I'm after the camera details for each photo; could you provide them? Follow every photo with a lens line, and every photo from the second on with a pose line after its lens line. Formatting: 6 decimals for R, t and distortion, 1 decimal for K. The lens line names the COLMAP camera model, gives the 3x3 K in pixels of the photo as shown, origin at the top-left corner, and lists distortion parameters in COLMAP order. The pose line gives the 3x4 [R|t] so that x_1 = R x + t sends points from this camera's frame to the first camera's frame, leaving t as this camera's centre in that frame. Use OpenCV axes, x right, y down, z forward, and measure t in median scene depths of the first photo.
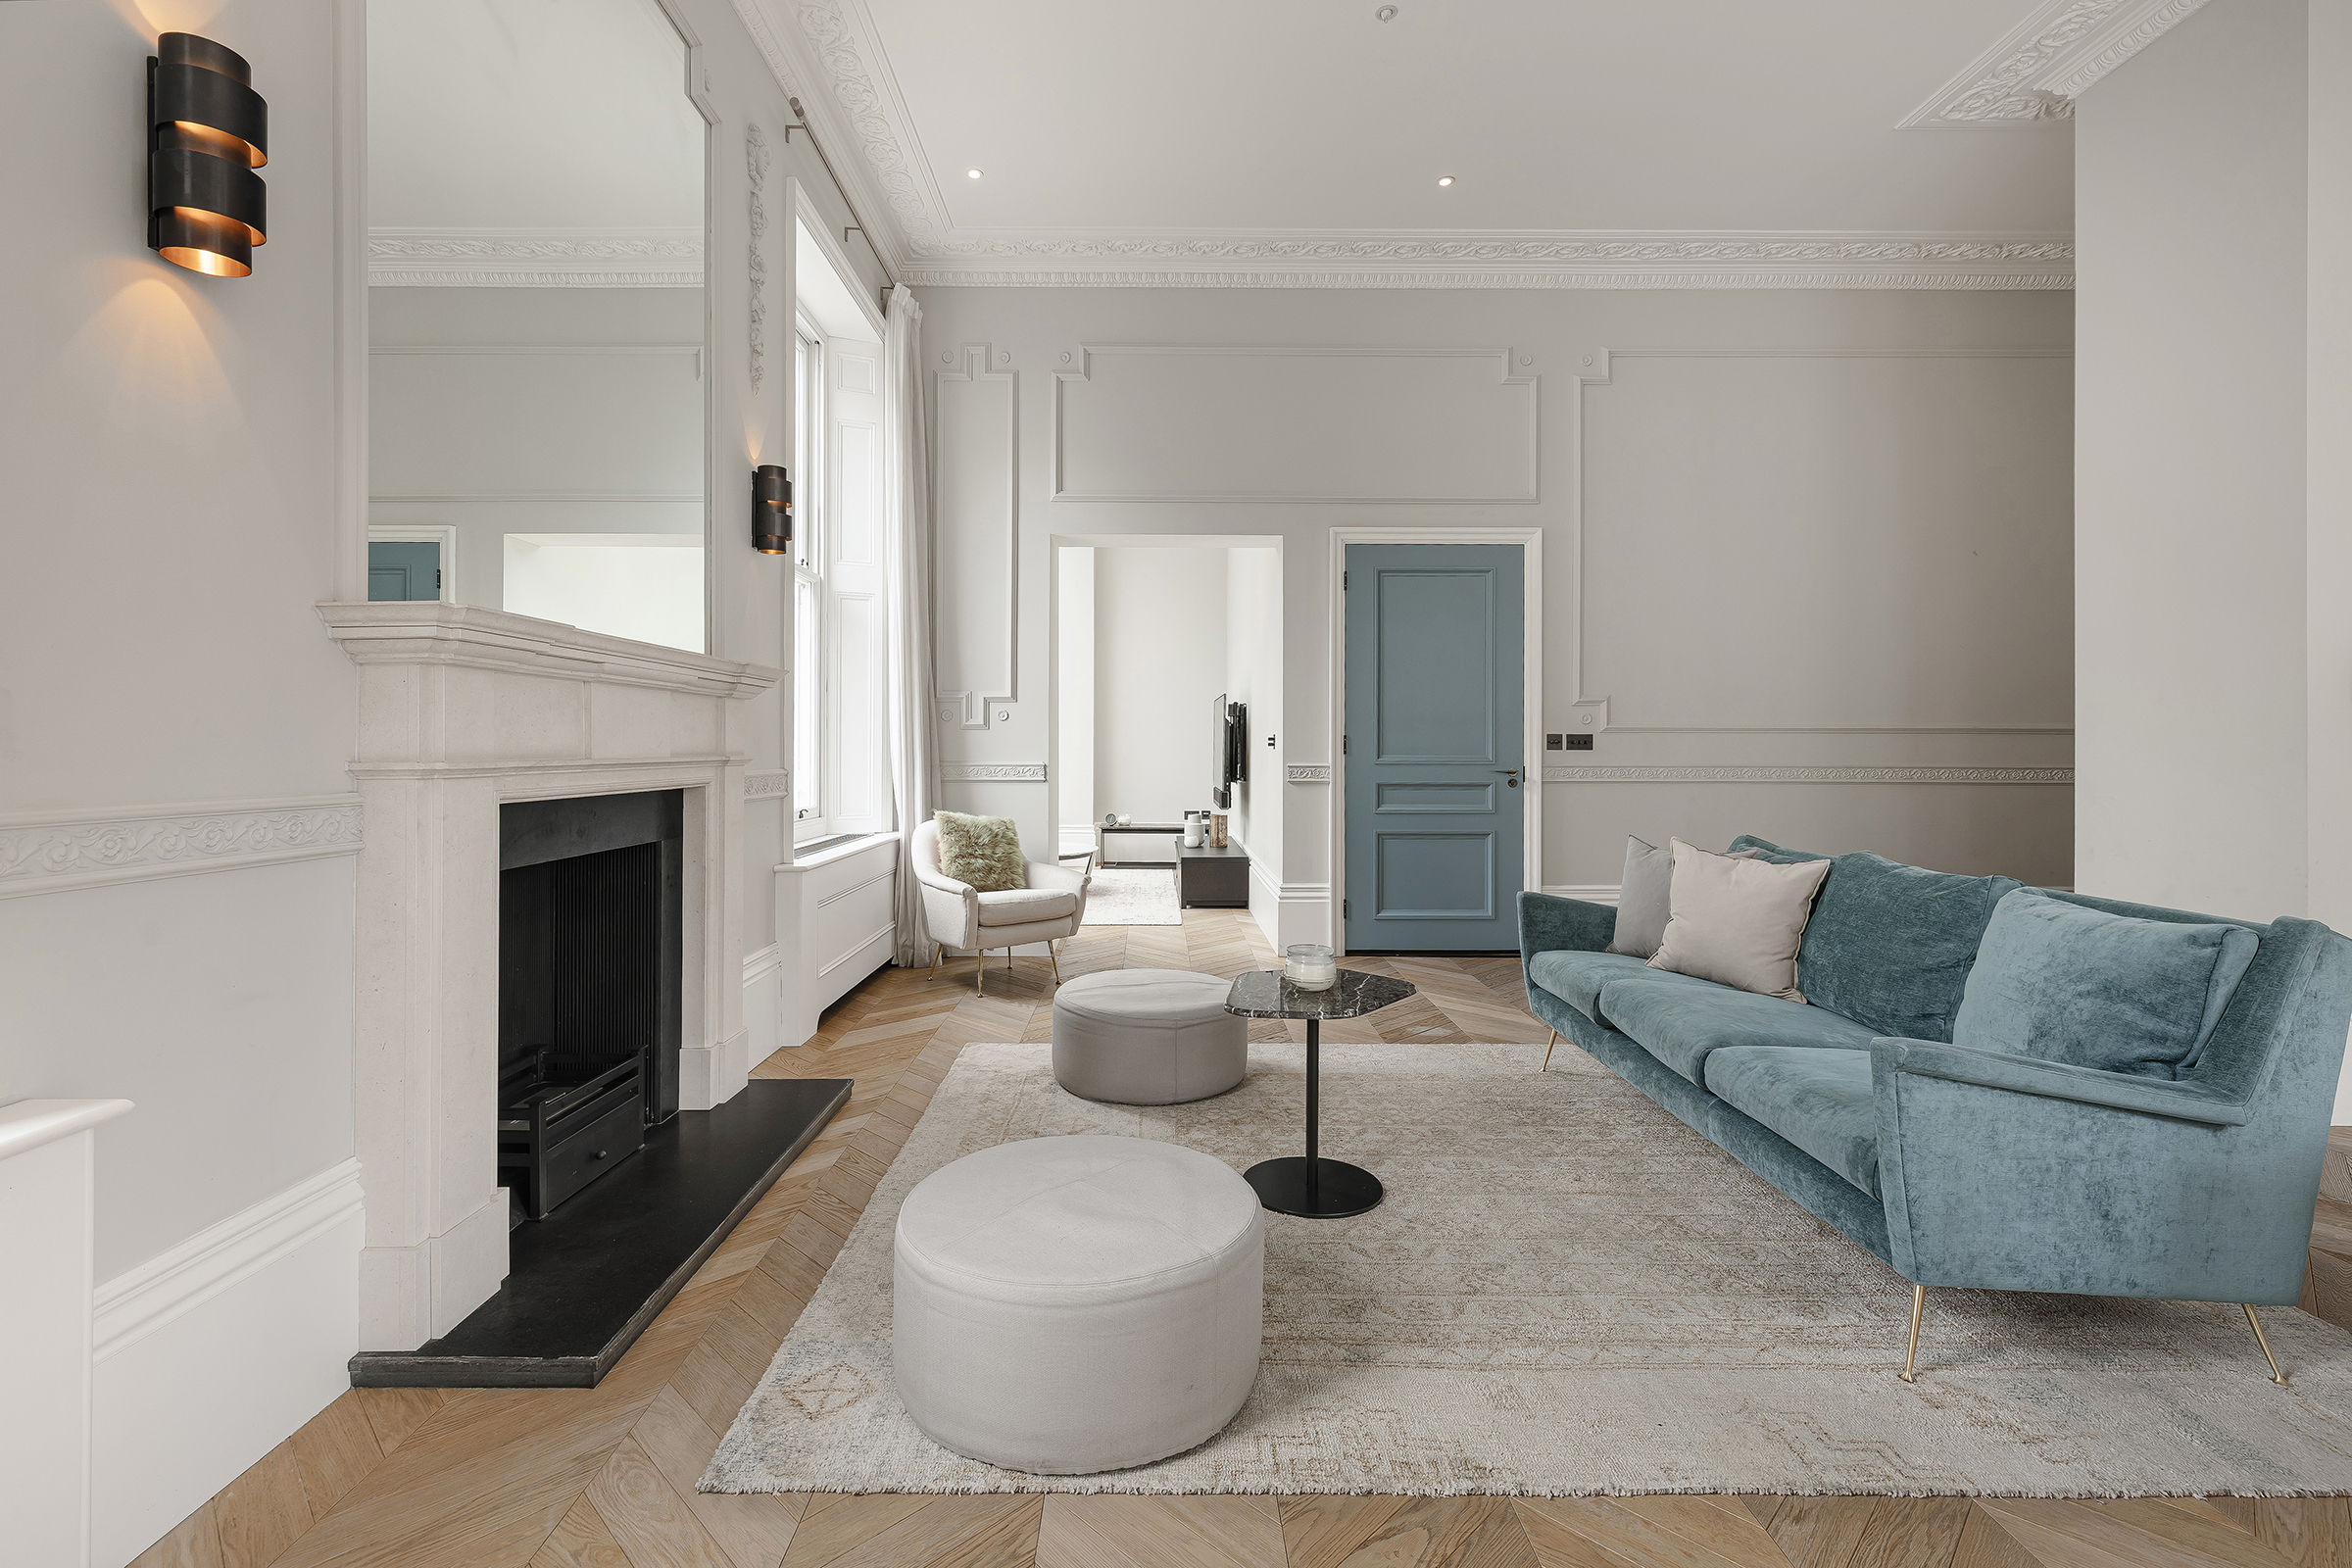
lens RADIAL K [[1074.3, 0, 1156.8], [0, 1074.3, 741.7], [0, 0, 1]] dist [0.010394, -0.000432]
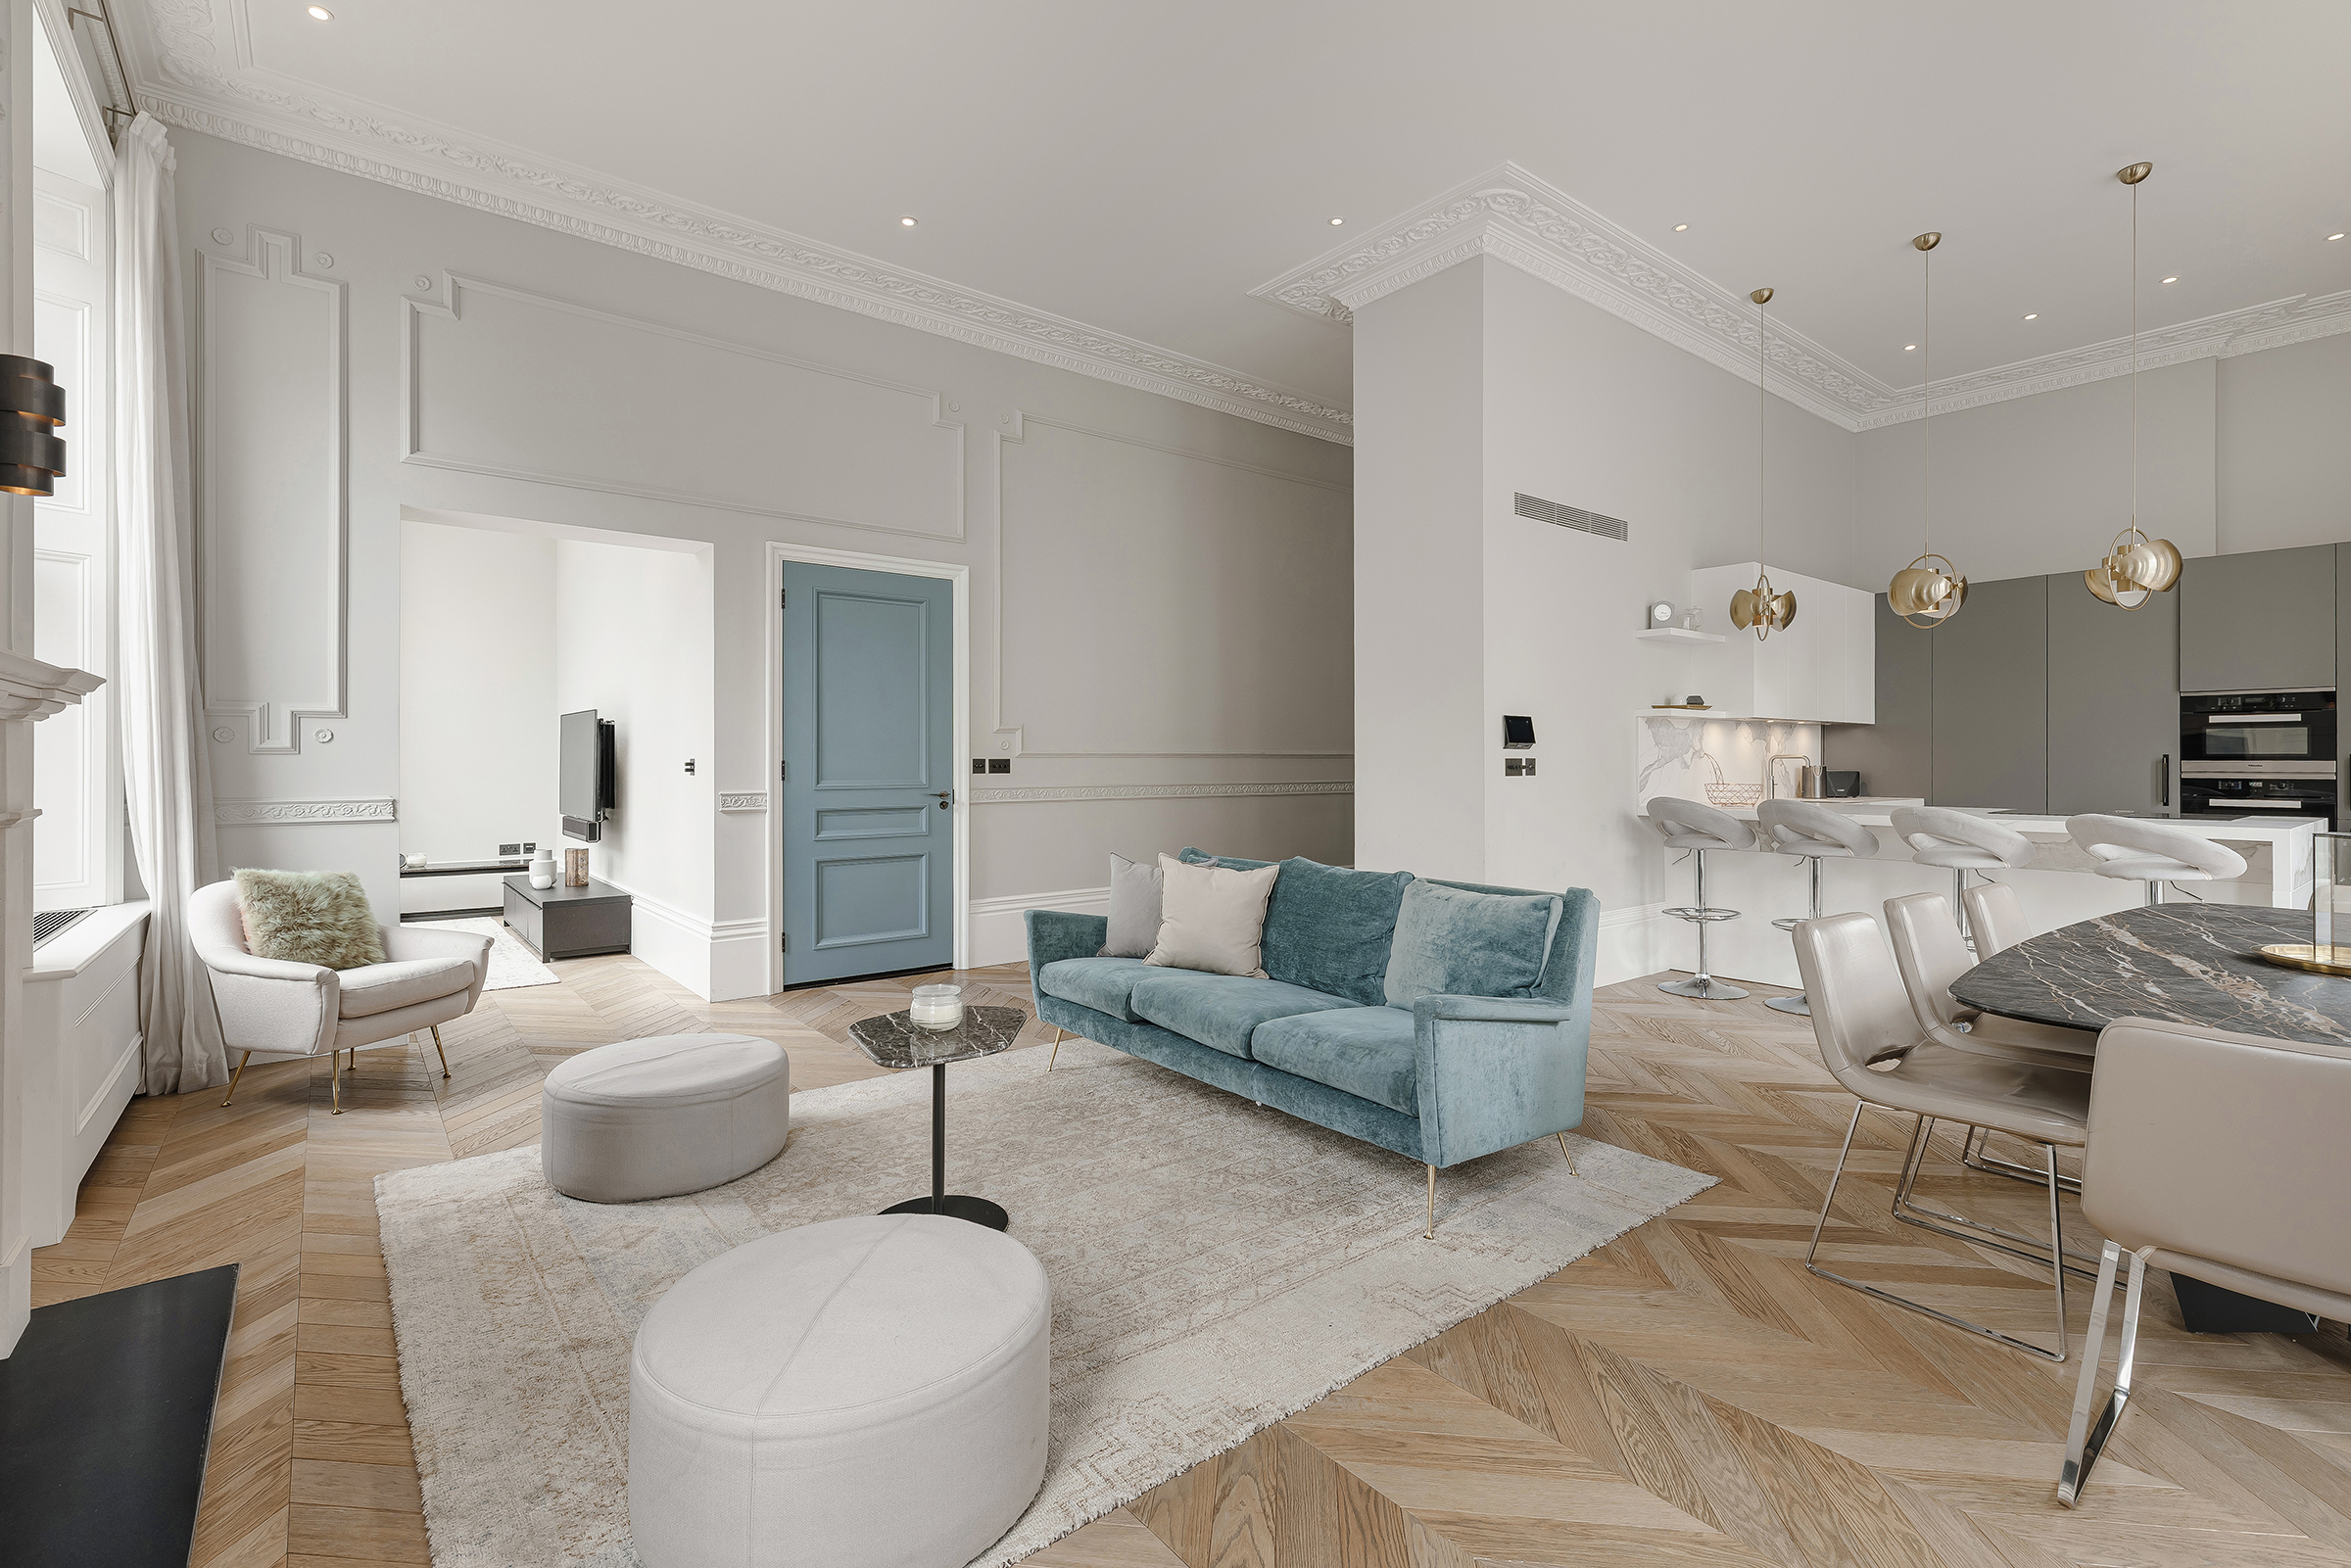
lens RADIAL K [[1069.6, 0, 1173.8], [0, 1069.6, 752.8], [0, 0, 1]] dist [0.012080, -0.000348]
pose [[0.784792, 0.002032, 0.619756, -0.266331], [-0.001770, 0.999998, -0.001037, -0.023365], [-0.619757, -0.000283, 0.784794, 0.070751]]
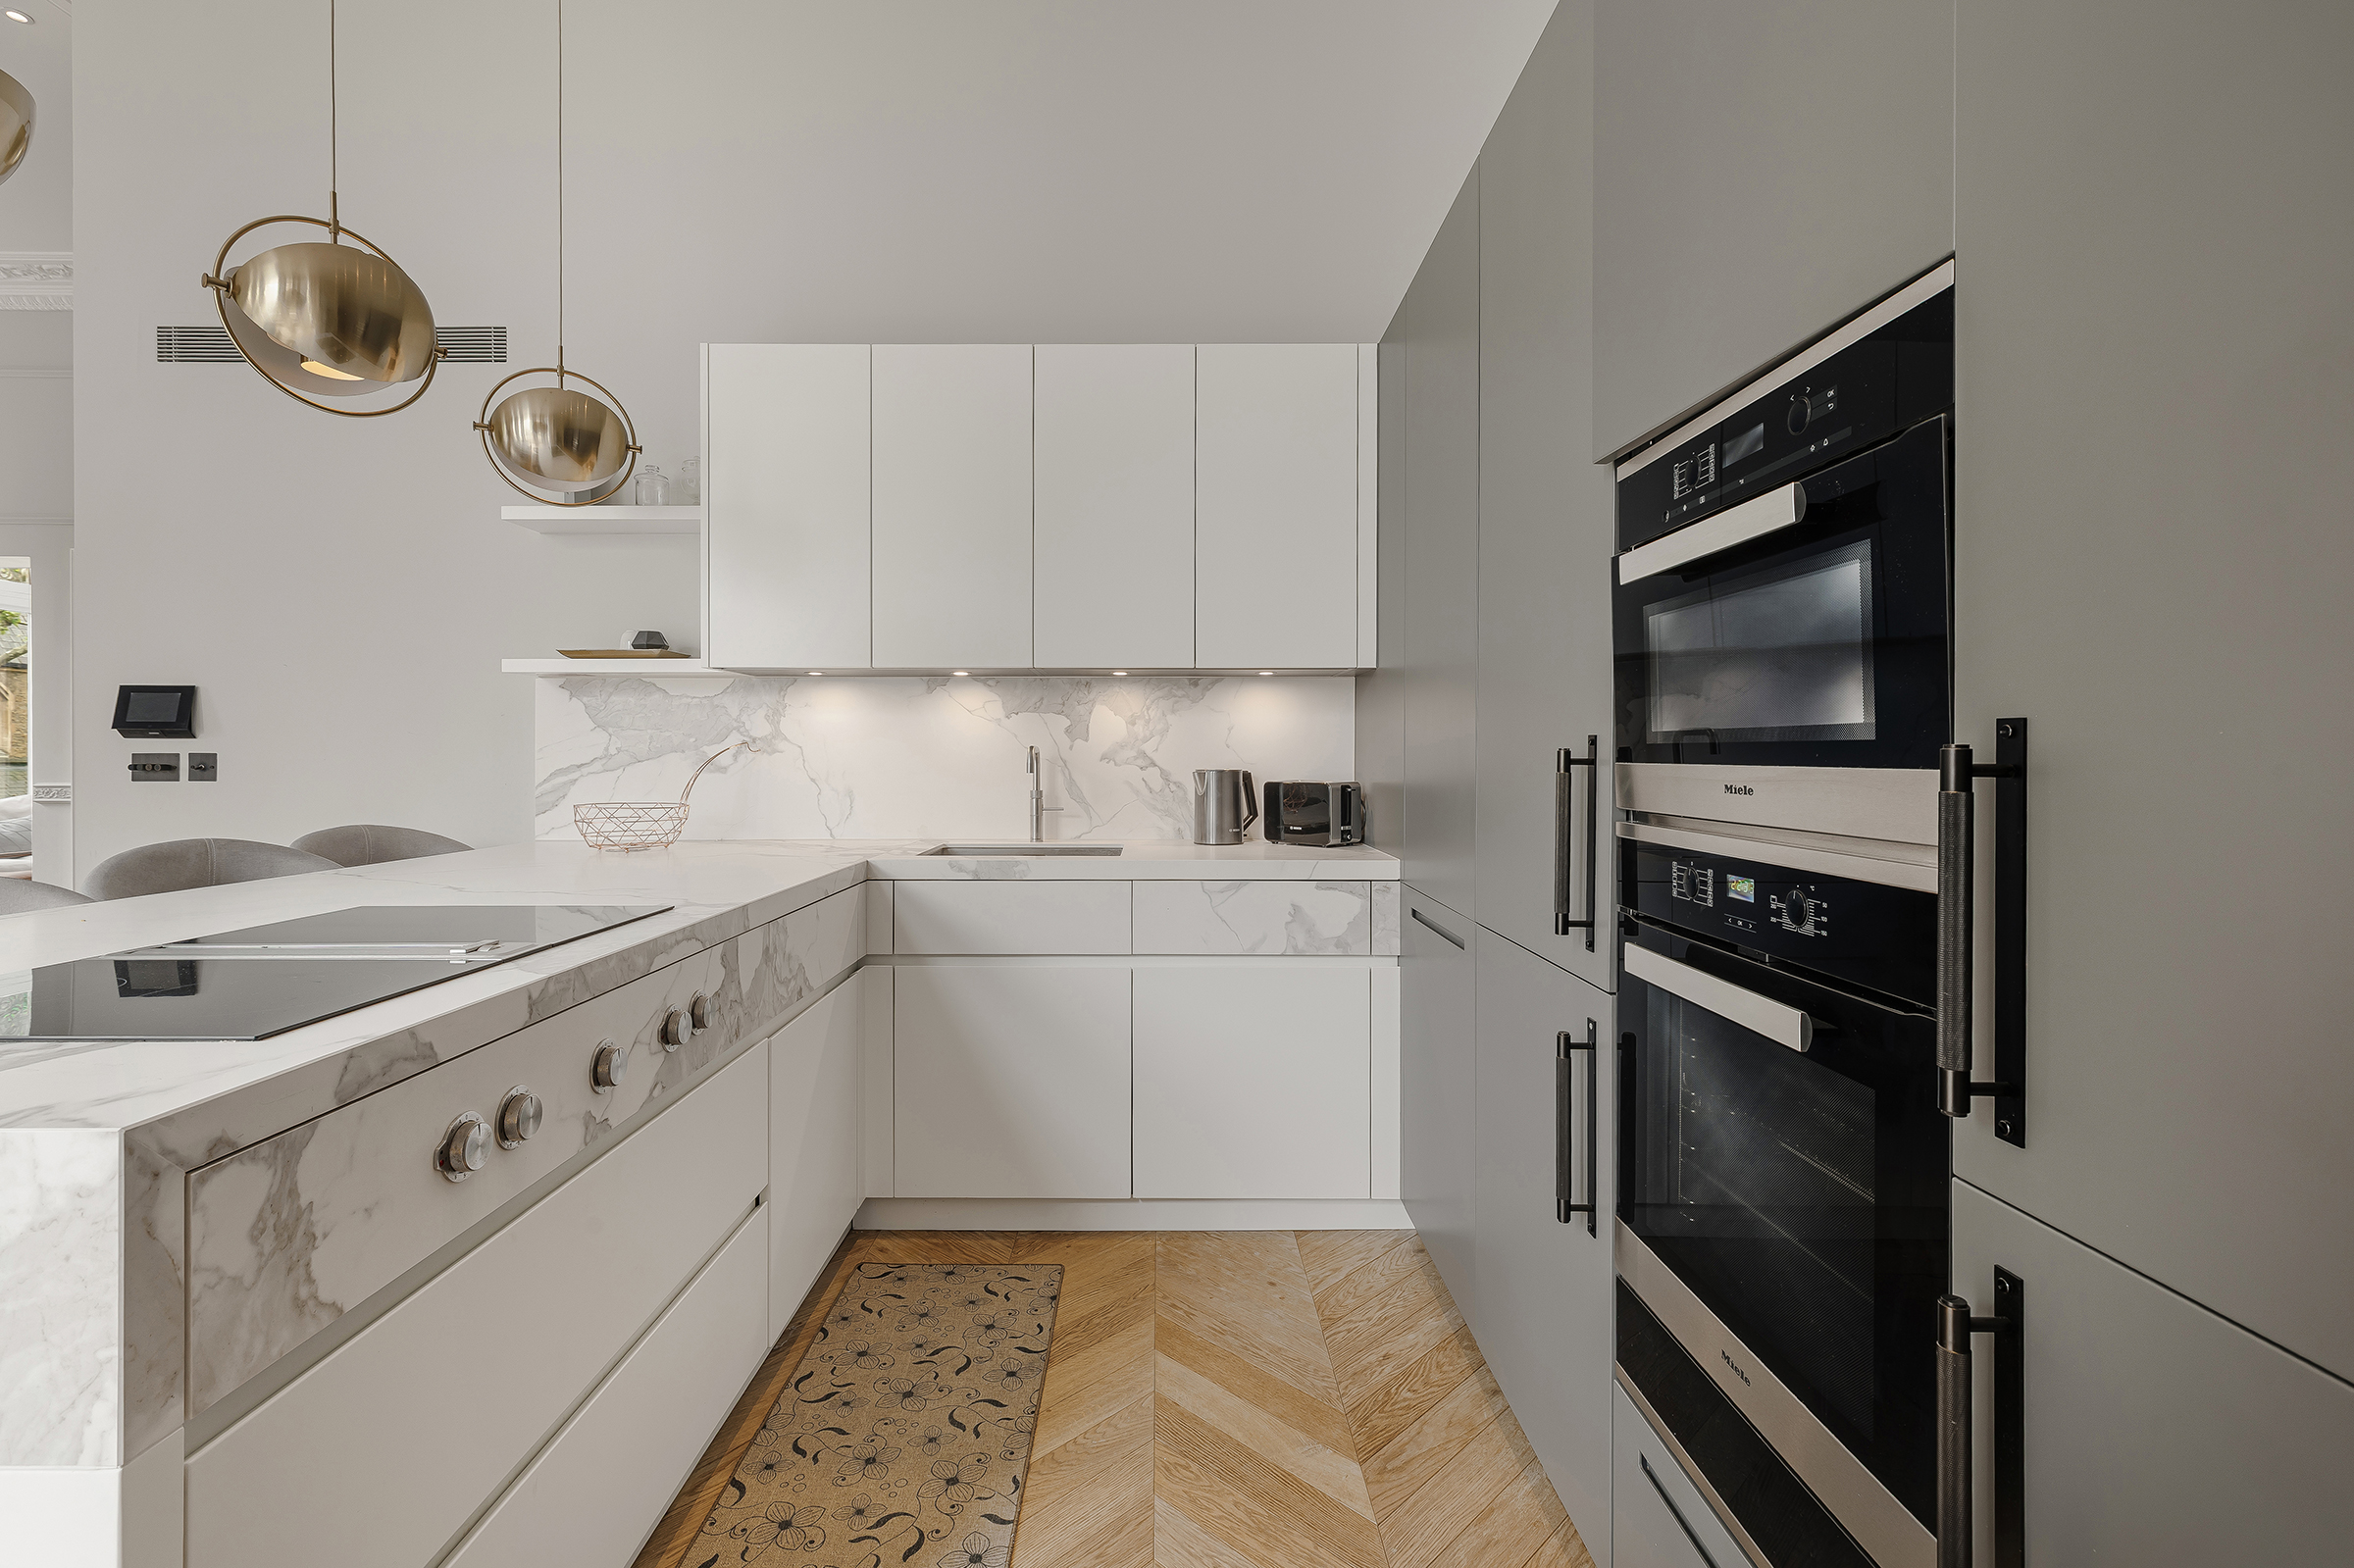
lens RADIAL K [[1089.3, 0, 1130.9], [0, 1089.3, 758.1], [0, 0, 1]] dist [0.014851, -0.000154]
pose [[0.999466, -0.000512, -0.032658, 2.213966], [0.000726, 0.999978, 0.006537, -0.019246], [0.032654, -0.006557, 0.999445, 0.017433]]
